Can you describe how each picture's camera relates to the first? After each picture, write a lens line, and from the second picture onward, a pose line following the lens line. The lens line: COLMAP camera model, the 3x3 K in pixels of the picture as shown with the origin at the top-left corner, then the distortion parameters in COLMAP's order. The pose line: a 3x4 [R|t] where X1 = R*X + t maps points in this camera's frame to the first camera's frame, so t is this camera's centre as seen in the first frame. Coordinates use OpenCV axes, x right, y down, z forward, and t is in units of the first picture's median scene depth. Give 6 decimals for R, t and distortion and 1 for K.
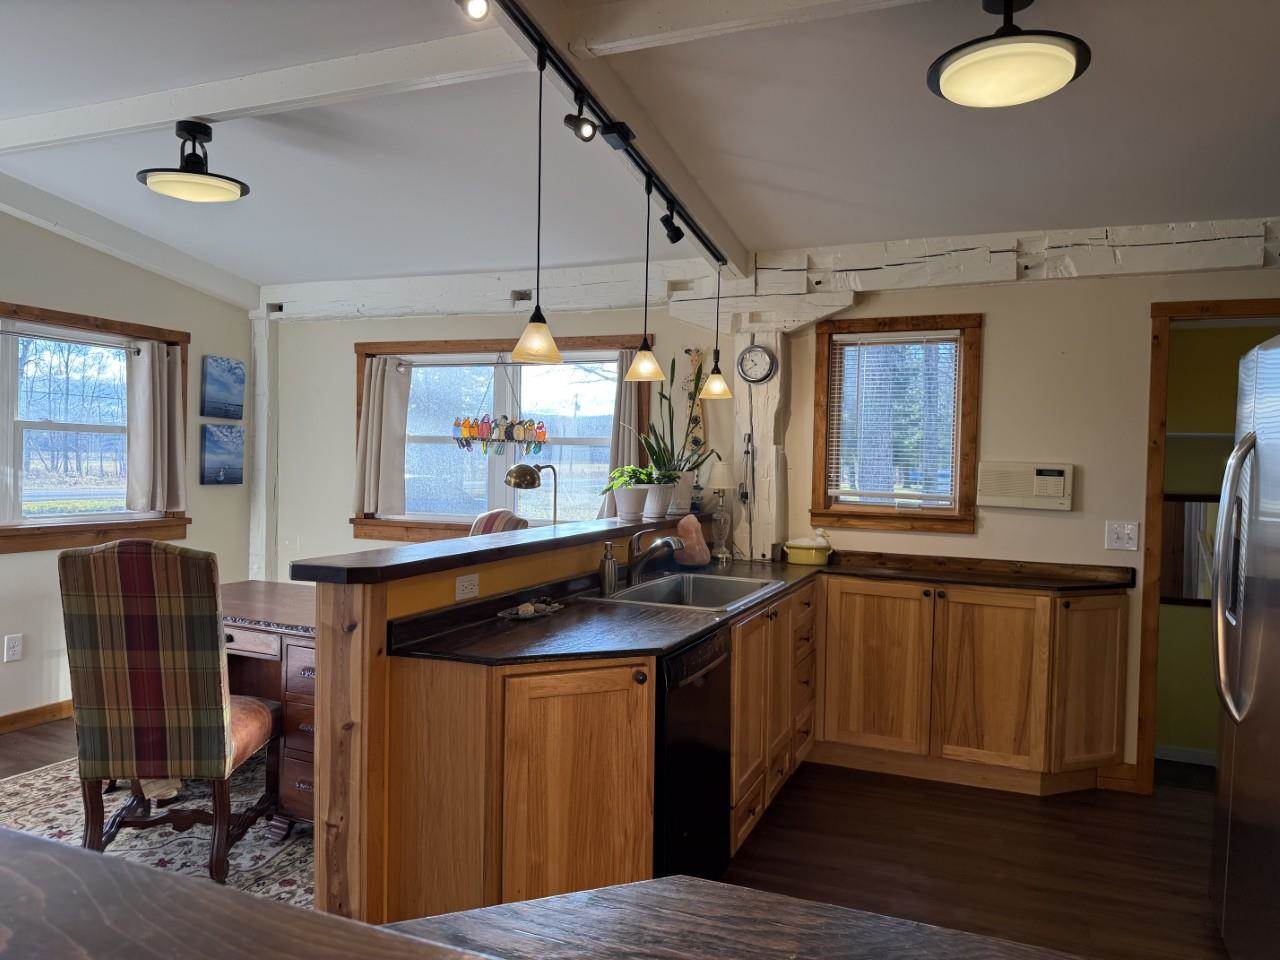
lens RADIAL K [[896.1, 0, 640.0], [0, 896.1, 480.0], [0, 0, 1]] dist [0.148027, -0.221845]
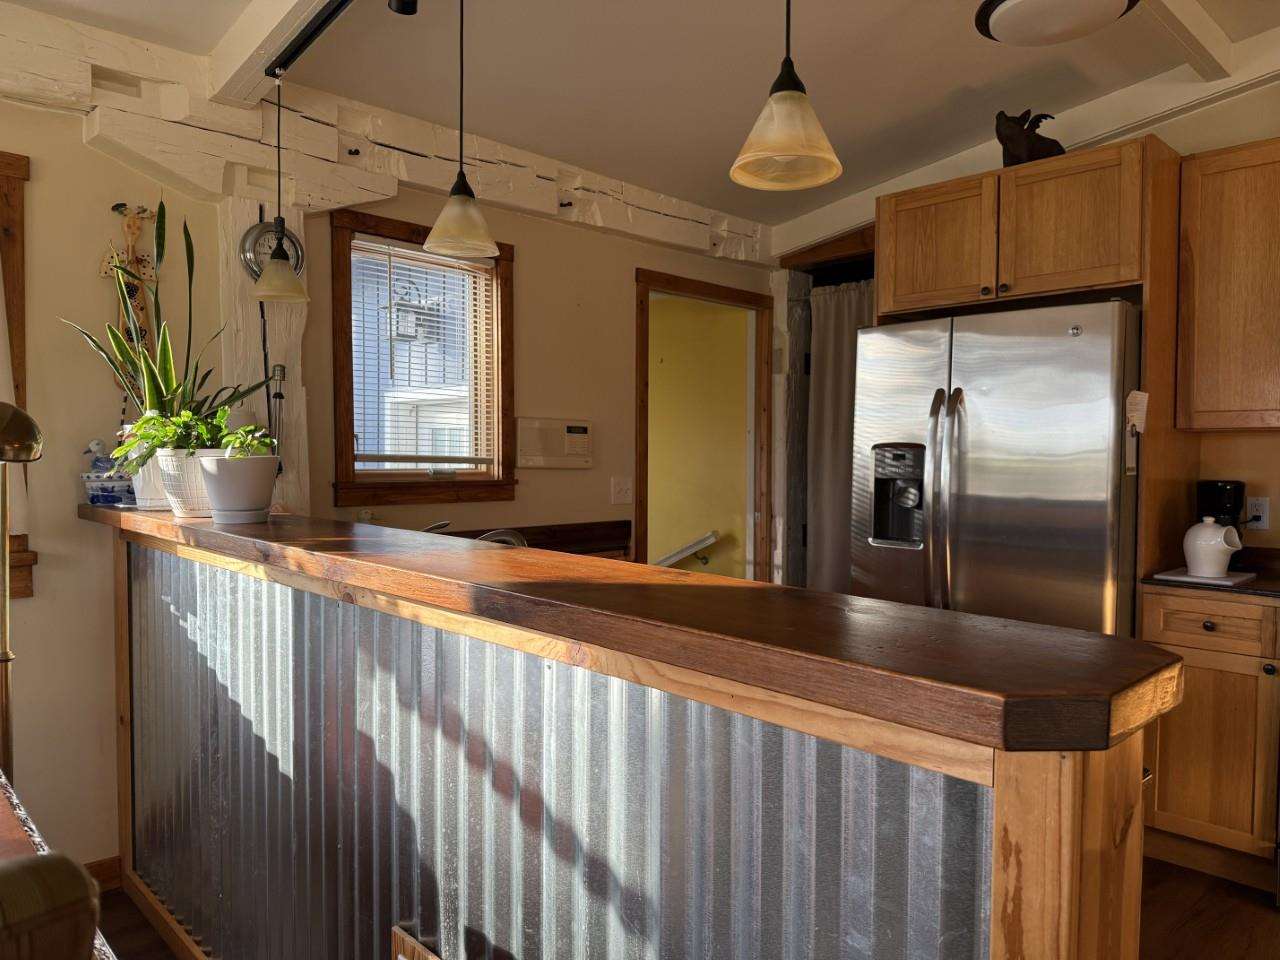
lens RADIAL K [[906.7, 0, 640.0], [0, 906.7, 480.0], [0, 0, 1]] dist [0.046200, -0.085668]
pose [[0.415833, -0.041131, 0.908510, -0.400818], [0.019399, 0.999151, 0.036356, 0.011965], [-0.909234, 0.002507, 0.416278, 0.581072]]
